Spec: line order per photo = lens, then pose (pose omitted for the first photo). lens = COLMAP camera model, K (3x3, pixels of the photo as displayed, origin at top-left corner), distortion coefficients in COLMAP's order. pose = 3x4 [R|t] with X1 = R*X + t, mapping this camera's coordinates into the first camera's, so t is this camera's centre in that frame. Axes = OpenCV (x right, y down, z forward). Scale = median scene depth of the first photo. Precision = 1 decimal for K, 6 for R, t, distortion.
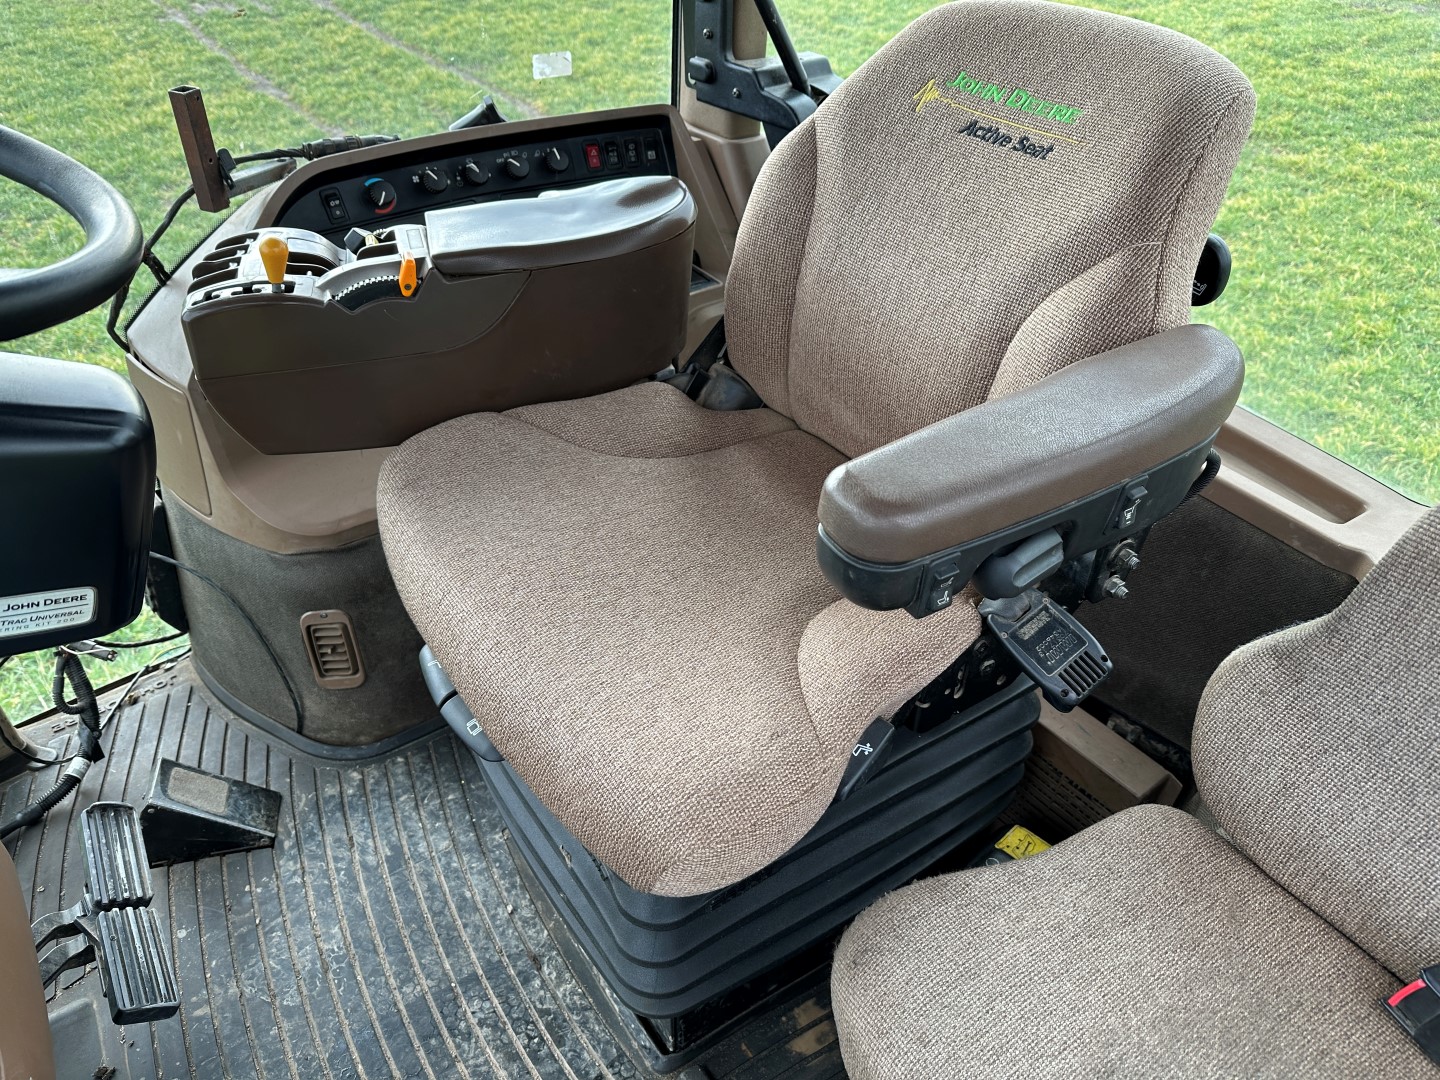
lens RADIAL K [[1019.7, 0, 731.7], [0, 1019.7, 534.4], [0, 0, 1]] dist [0.106318, -0.134596]
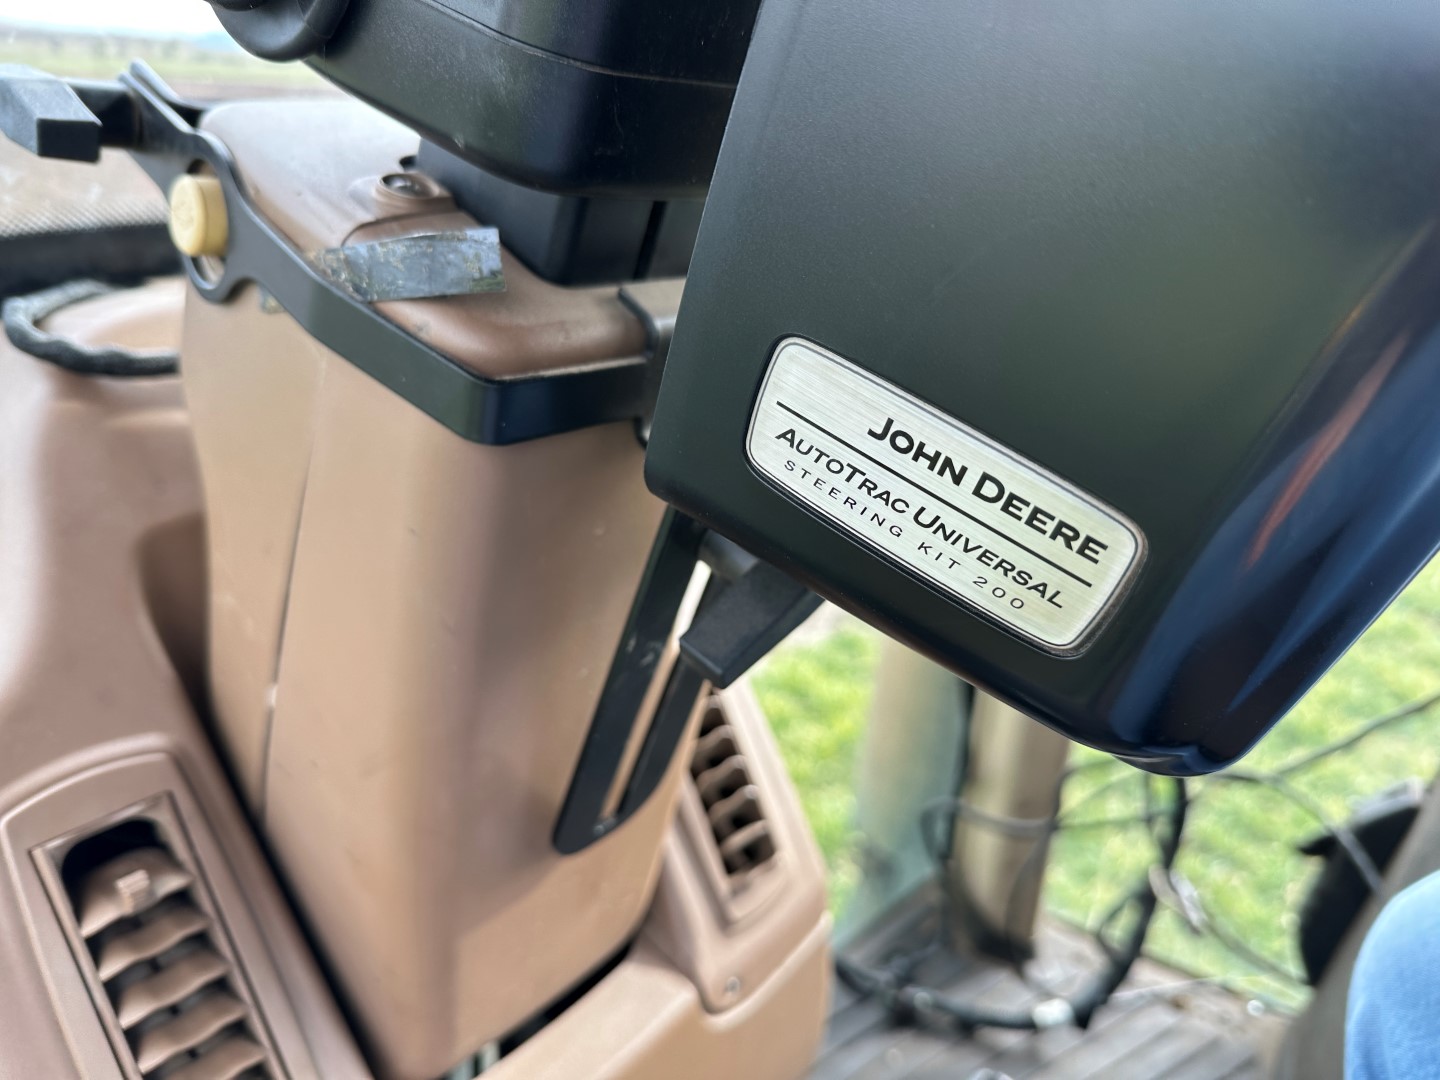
lens RADIAL K [[1000.4, 0, 718.5], [0, 1000.4, 534.9], [0, 0, 1]] dist [0.103035, -0.145349]
pose [[0.290633, 0.339441, -0.894602, -0.194993], [-0.612240, 0.784480, 0.098756, 0.041595], [0.735319, 0.519010, 0.435815, 0.376460]]
